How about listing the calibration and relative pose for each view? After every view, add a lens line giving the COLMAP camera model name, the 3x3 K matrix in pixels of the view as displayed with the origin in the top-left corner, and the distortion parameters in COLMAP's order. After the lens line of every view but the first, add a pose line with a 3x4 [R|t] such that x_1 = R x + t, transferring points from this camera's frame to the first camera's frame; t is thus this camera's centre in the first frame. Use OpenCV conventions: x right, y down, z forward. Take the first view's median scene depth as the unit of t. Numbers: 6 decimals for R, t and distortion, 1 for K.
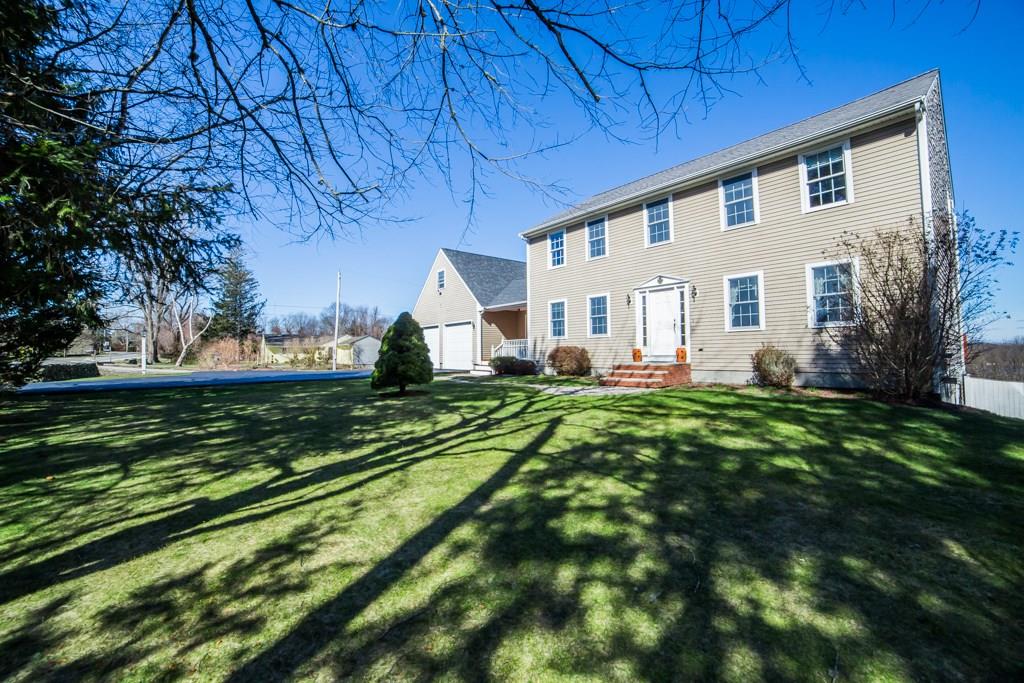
lens RADIAL K [[416.3, 0, 509.6], [0, 416.3, 337.5], [0, 0, 1]] dist [-0.050479, 0.000438]
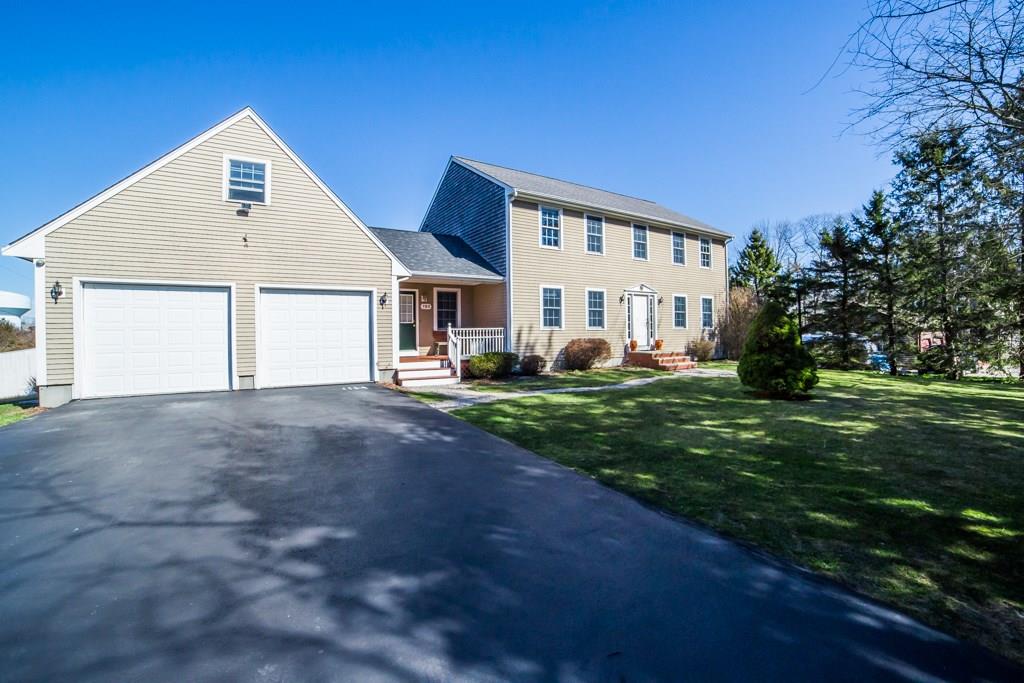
lens RADIAL K [[416.3, 0, 509.6], [0, 416.3, 337.5], [0, 0, 1]] dist [-0.050479, 0.000438]
pose [[0.131785, 0.019943, 0.991078, -0.842730], [-0.013184, 0.999744, -0.018365, 0.040572], [-0.991191, -0.010647, 0.132014, 1.074111]]
